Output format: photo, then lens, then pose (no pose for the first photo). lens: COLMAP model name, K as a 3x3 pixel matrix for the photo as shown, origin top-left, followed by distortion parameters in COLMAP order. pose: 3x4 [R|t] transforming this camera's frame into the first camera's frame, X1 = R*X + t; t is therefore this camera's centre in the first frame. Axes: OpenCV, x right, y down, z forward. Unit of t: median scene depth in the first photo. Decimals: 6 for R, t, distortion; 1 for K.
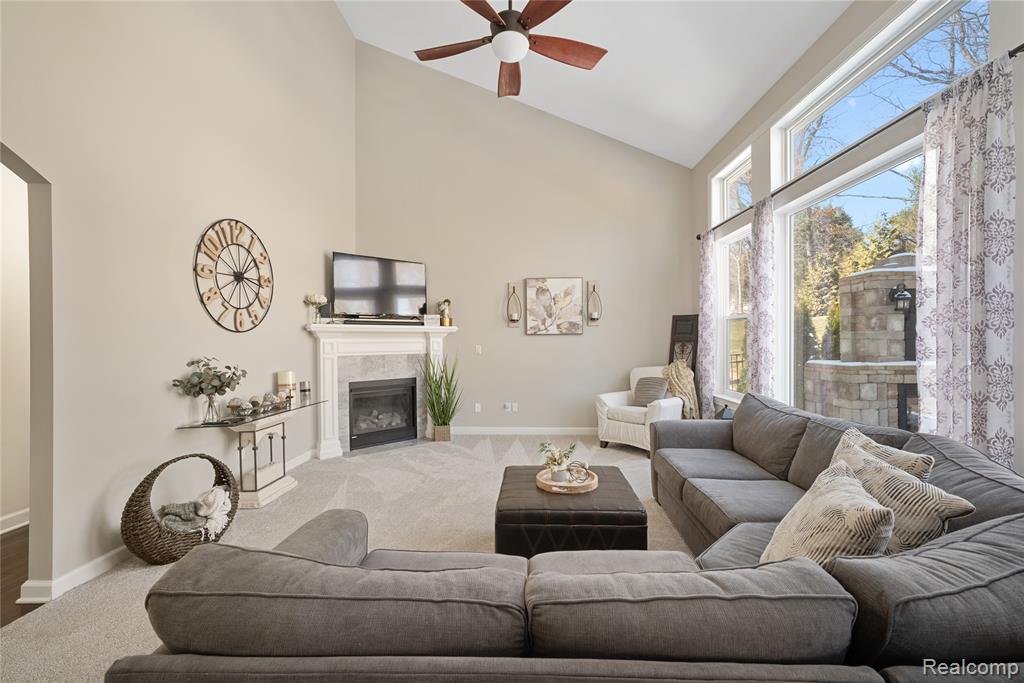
lens RADIAL K [[428.0, 0, 513.8], [0, 428.0, 336.7], [0, 0, 1]] dist [-0.016618, 0.014459]
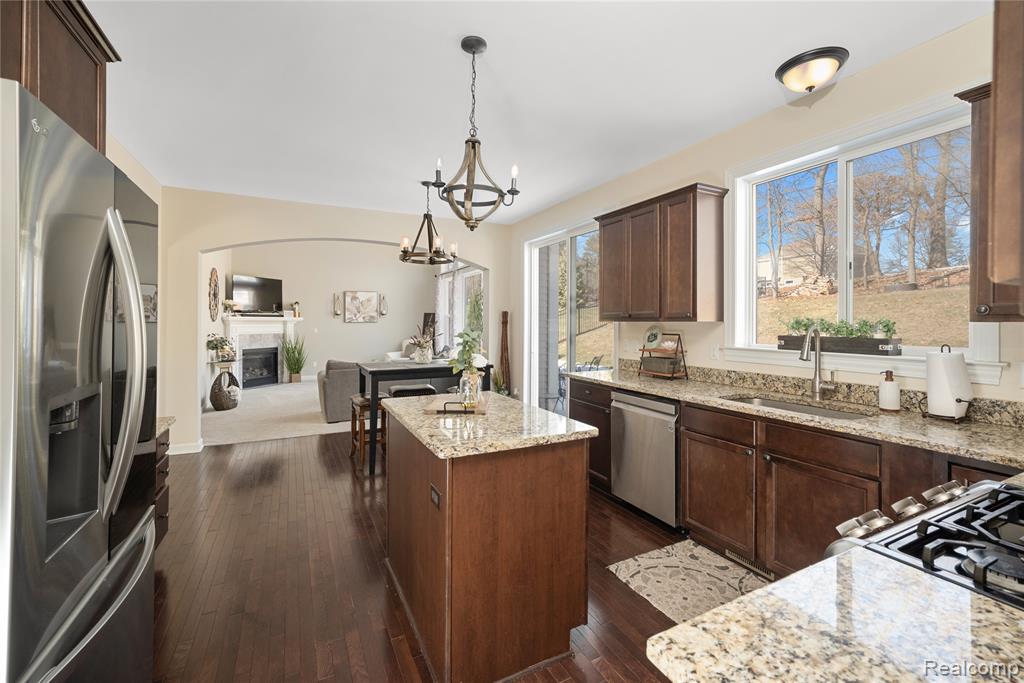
lens RADIAL K [[429.0, 0, 516.9], [0, 429.0, 321.3], [0, 0, 1]] dist [-0.016531, -0.000061]
pose [[0.868265, 0.006357, 0.496060, -0.243694], [-0.007021, 0.999975, -0.000525, -0.013857], [-0.496051, -0.003027, 0.868288, -0.954342]]
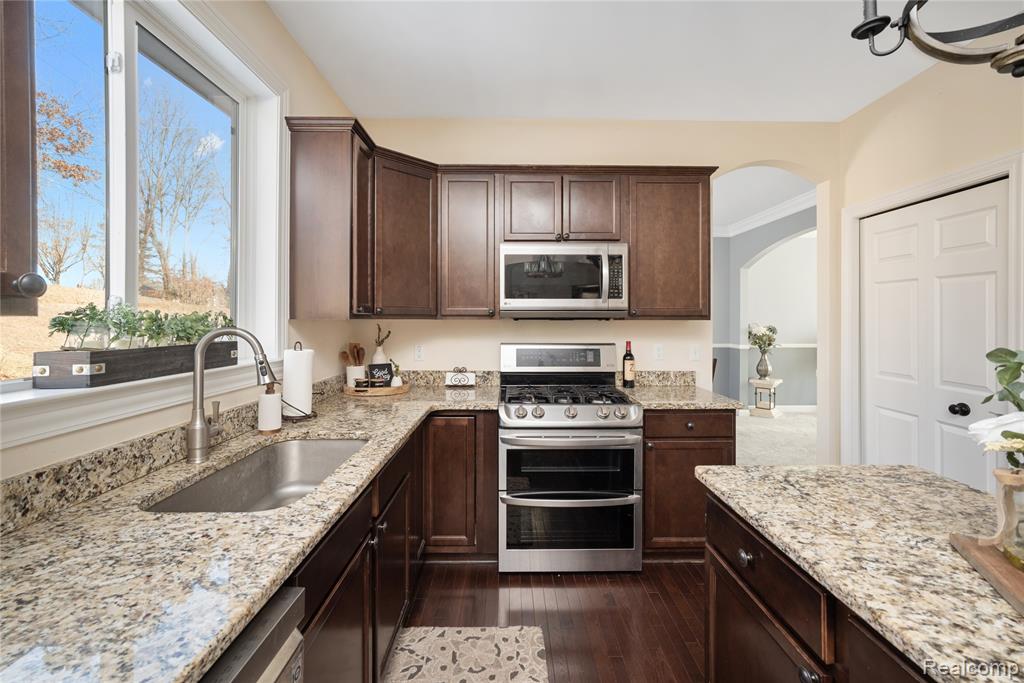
lens RADIAL K [[432.4, 0, 513.8], [0, 432.4, 317.9], [0, 0, 1]] dist [-0.020758, 0.014861]
pose [[-0.998626, 0.002879, -0.052322, 0.071416], [0.003332, 0.999958, -0.008574, -0.013164], [0.052295, -0.008736, -0.998593, -0.486325]]
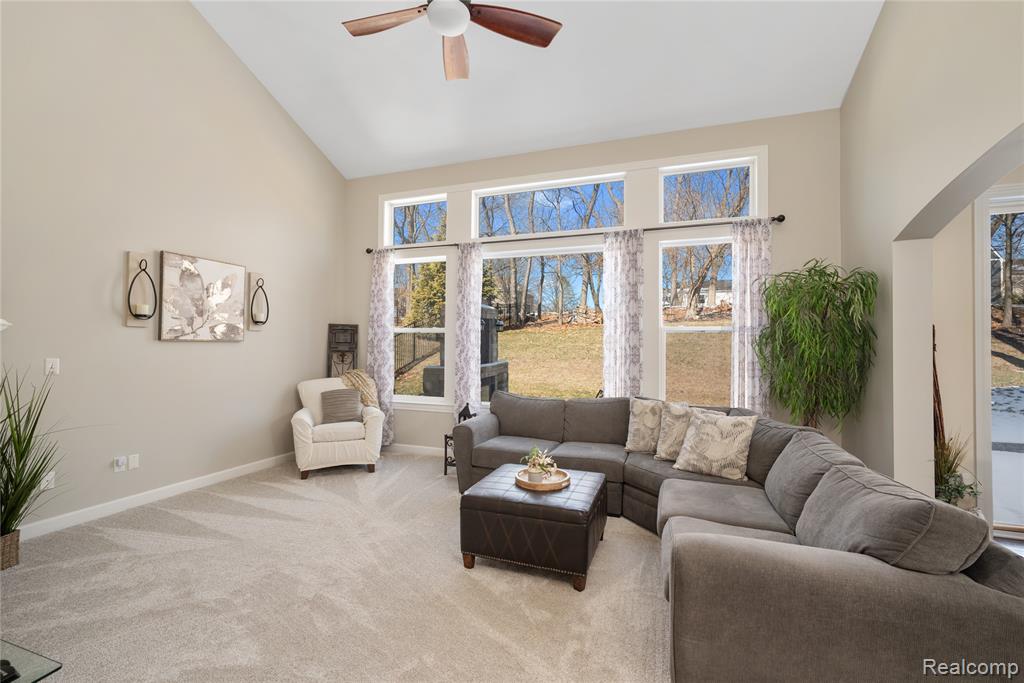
lens RADIAL K [[438.8, 0, 512.0], [0, 438.8, 341.5], [0, 0, 1]] dist [0.001524, 0.000166]
pose [[0.300284, 0.024755, 0.953529, -0.443413], [-0.015451, 0.999658, -0.021086, 0.003083], [-0.953725, -0.008401, 0.300564, 0.325761]]
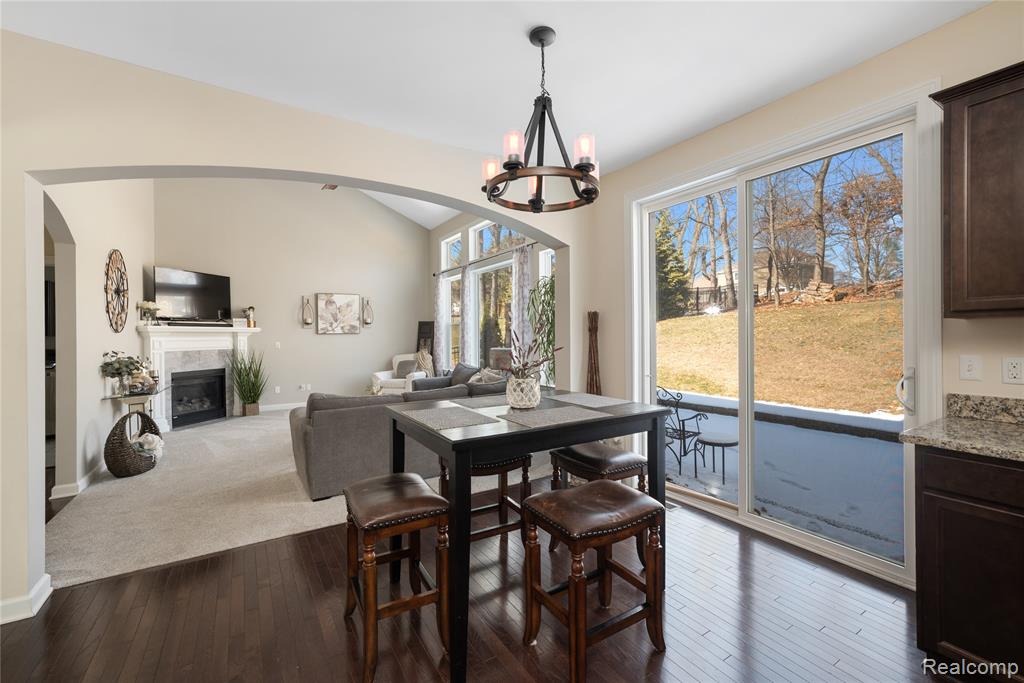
lens RADIAL K [[428.0, 0, 513.8], [0, 428.0, 336.7], [0, 0, 1]] dist [-0.016618, 0.014459]
pose [[0.825595, -0.004720, 0.564244, -0.232249], [0.001569, 0.999980, 0.006069, -0.003243], [-0.564261, -0.004125, 0.825586, -0.509522]]
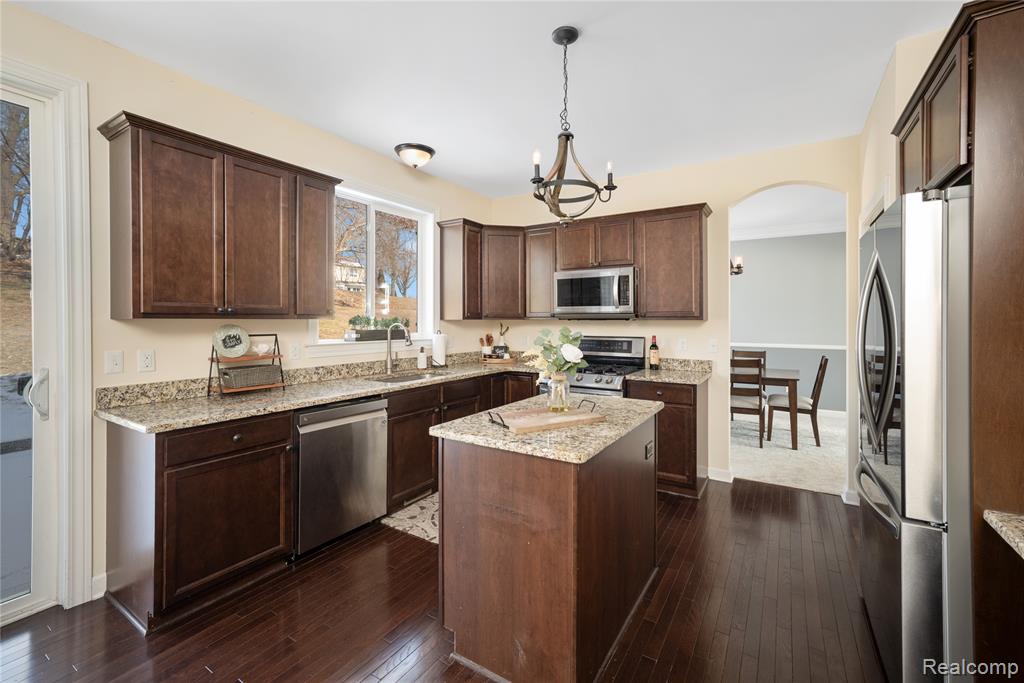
lens RADIAL K [[429.0, 0, 516.9], [0, 429.0, 321.3], [0, 0, 1]] dist [-0.016531, -0.000061]
pose [[-0.867619, 0.002716, 0.497222, -0.237710], [0.001256, 0.999994, -0.003270, -0.010655], [-0.497228, -0.002212, -0.867617, -0.284550]]
